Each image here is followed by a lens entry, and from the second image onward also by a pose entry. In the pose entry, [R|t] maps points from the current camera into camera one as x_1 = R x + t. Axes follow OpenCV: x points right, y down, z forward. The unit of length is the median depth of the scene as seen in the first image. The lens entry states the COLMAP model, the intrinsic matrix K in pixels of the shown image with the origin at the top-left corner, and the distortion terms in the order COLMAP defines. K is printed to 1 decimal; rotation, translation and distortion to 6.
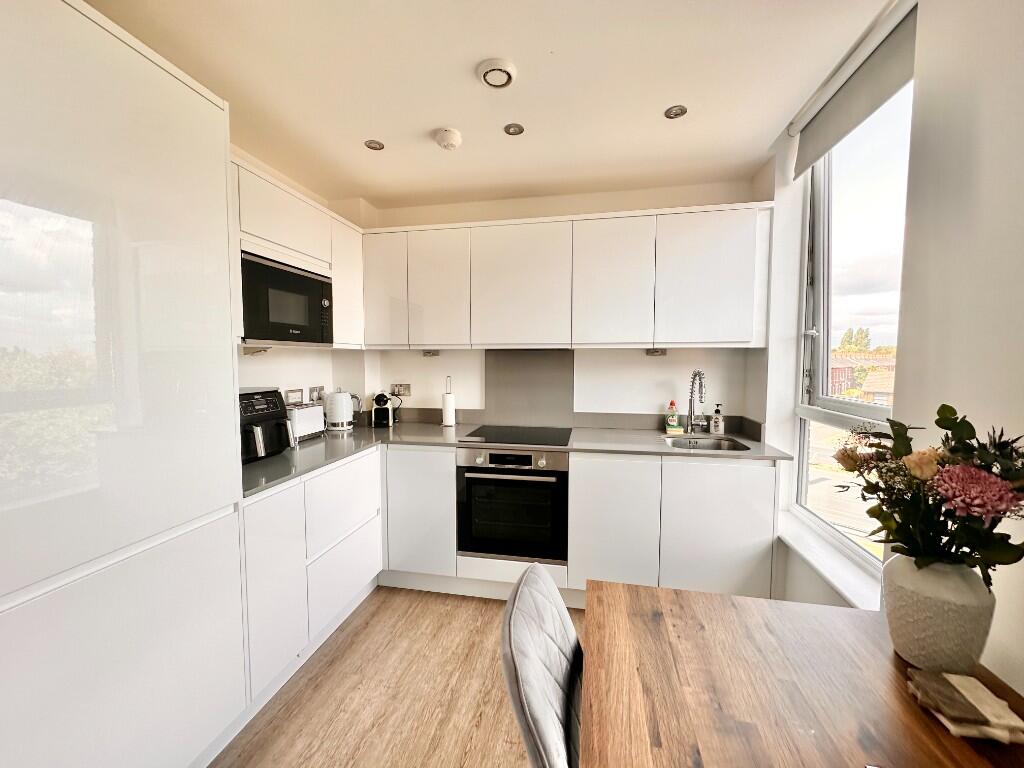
lens RADIAL K [[408.6, 0, 510.2], [0, 408.6, 382.6], [0, 0, 1]] dist [-0.002237, -0.000218]
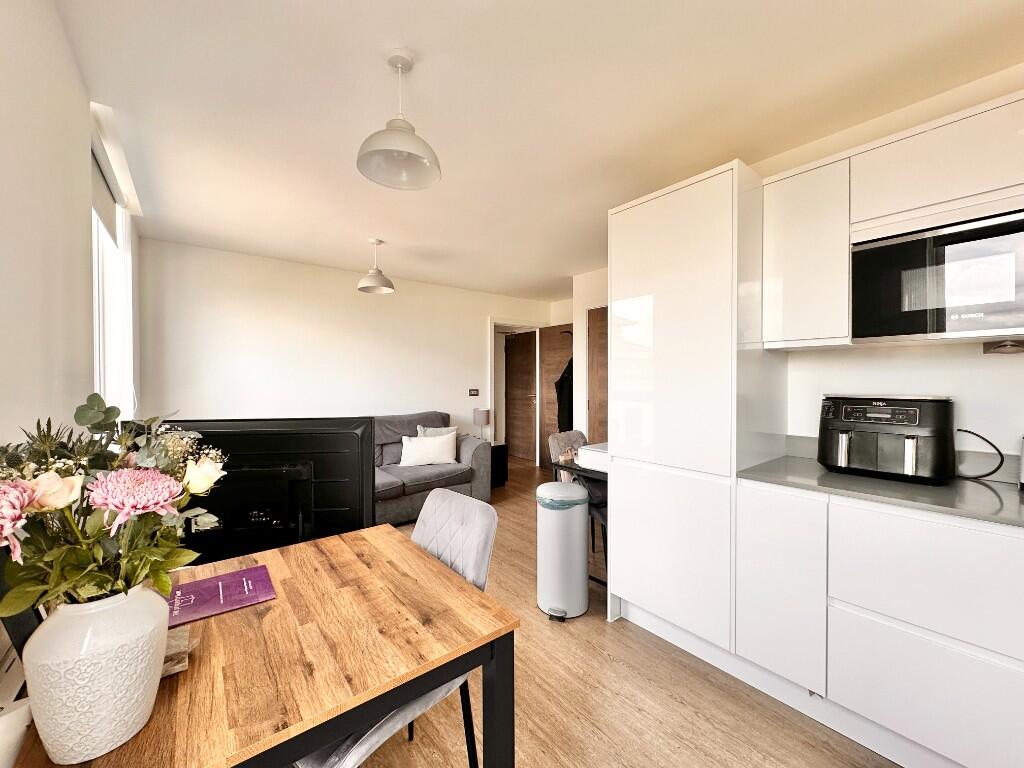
lens RADIAL K [[408.6, 0, 510.2], [0, 408.6, 382.6], [0, 0, 1]] dist [-0.002237, -0.000218]
pose [[-0.647014, 0.007828, -0.762438, 0.415038], [-0.042054, 0.998059, 0.045935, -0.012373], [0.761318, 0.061784, -0.645428, 0.752419]]
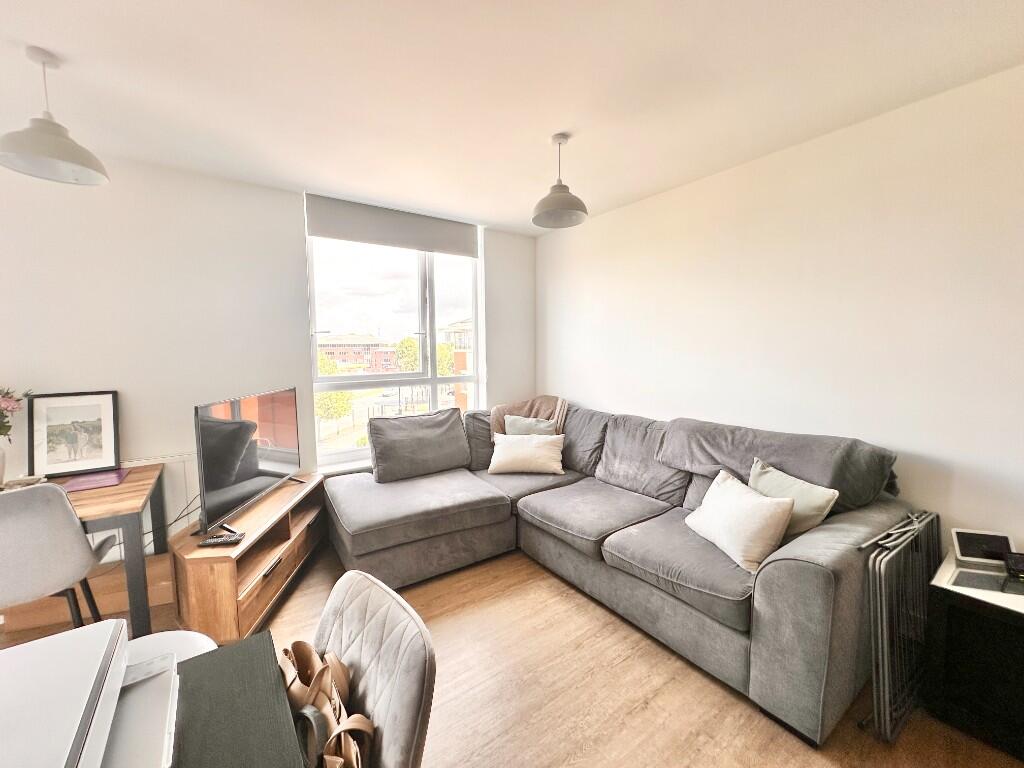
lens RADIAL K [[408.6, 0, 510.2], [0, 408.6, 382.6], [0, 0, 1]] dist [-0.002237, -0.000218]
pose [[-0.732747, -0.048913, 0.678741, -0.951425], [0.049628, 0.990916, 0.124986, -0.010508], [-0.678689, 0.125268, -0.723663, 0.207705]]
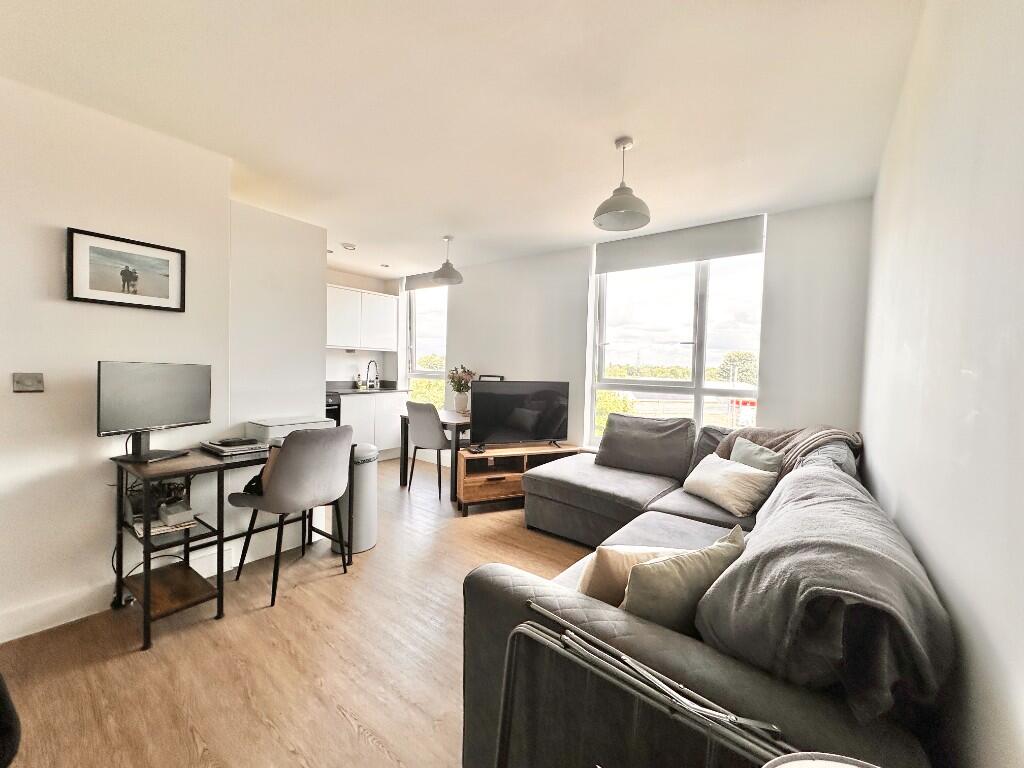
lens RADIAL K [[408.6, 0, 510.2], [0, 408.6, 382.6], [0, 0, 1]] dist [-0.002237, -0.000218]
pose [[0.435301, -0.024959, 0.899939, -1.334151], [0.027673, 0.999514, 0.014335, 0.088866], [-0.899860, 0.018664, 0.435780, -0.734693]]
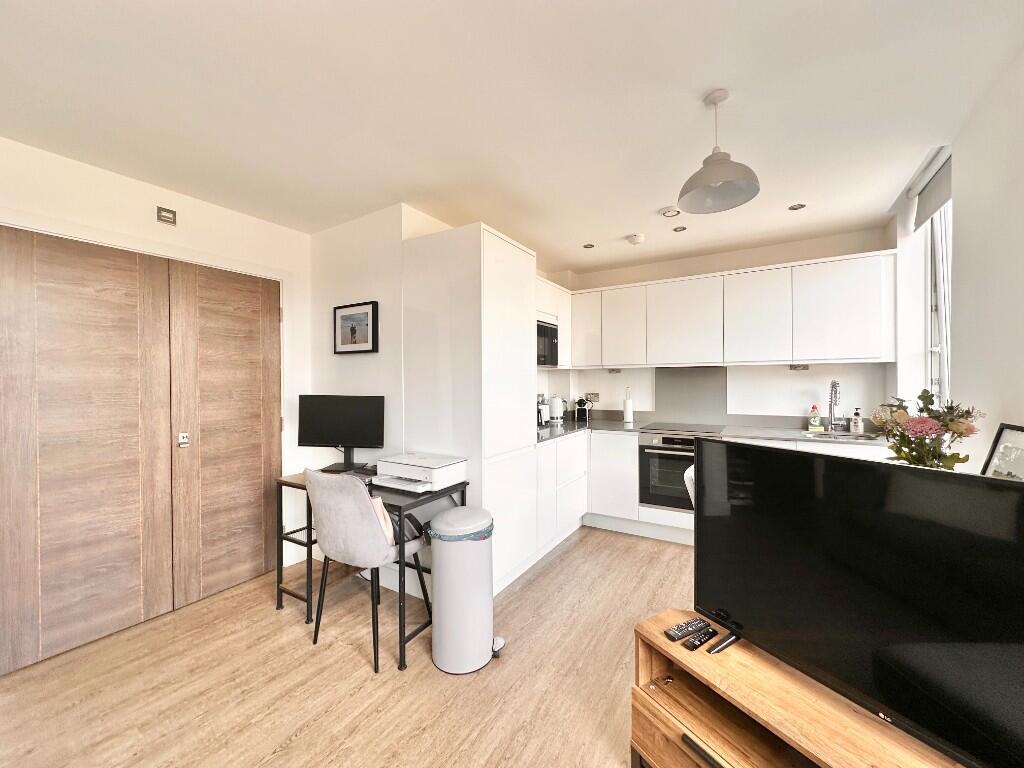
lens RADIAL K [[408.6, 0, 510.2], [0, 408.6, 382.6], [0, 0, 1]] dist [-0.002237, -0.000218]
pose [[0.936789, -0.005075, -0.349857, -0.046355], [-0.012877, 0.998717, -0.048968, 0.052662], [0.349657, 0.050378, 0.935522, -0.566615]]
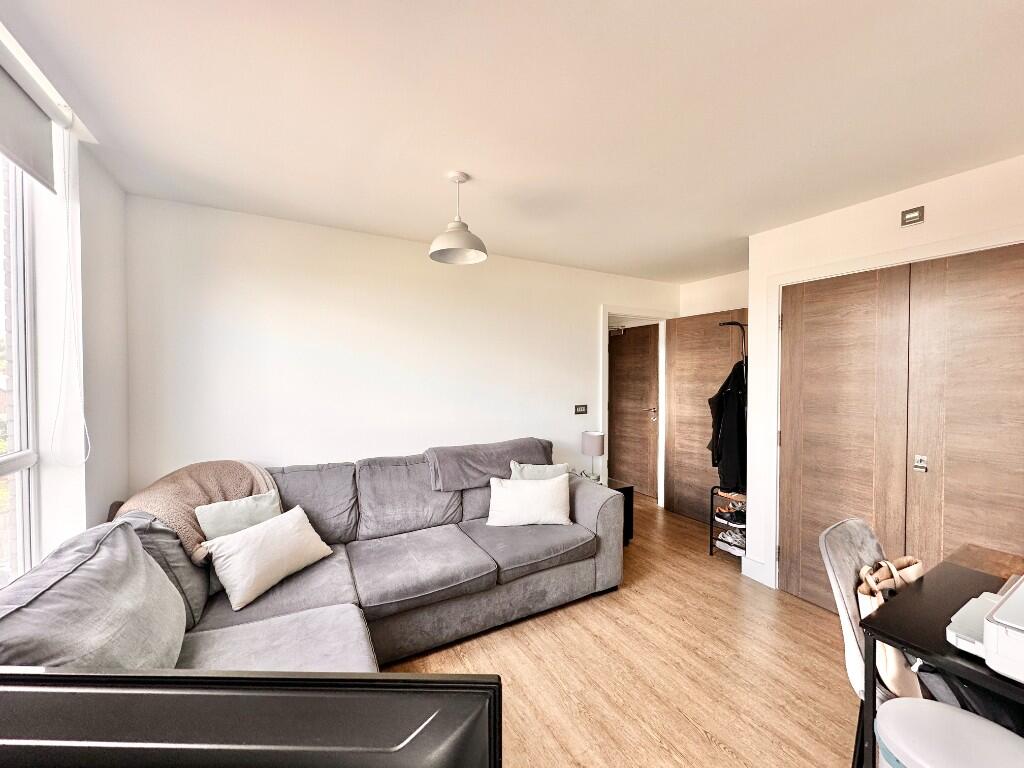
lens RADIAL K [[408.6, 0, 510.2], [0, 408.6, 382.6], [0, 0, 1]] dist [-0.002237, -0.000218]
pose [[-0.757531, 0.008009, -0.652750, 0.105712], [-0.041219, 0.997343, 0.060072, -0.038941], [0.651497, 0.072412, -0.755188, 0.186355]]
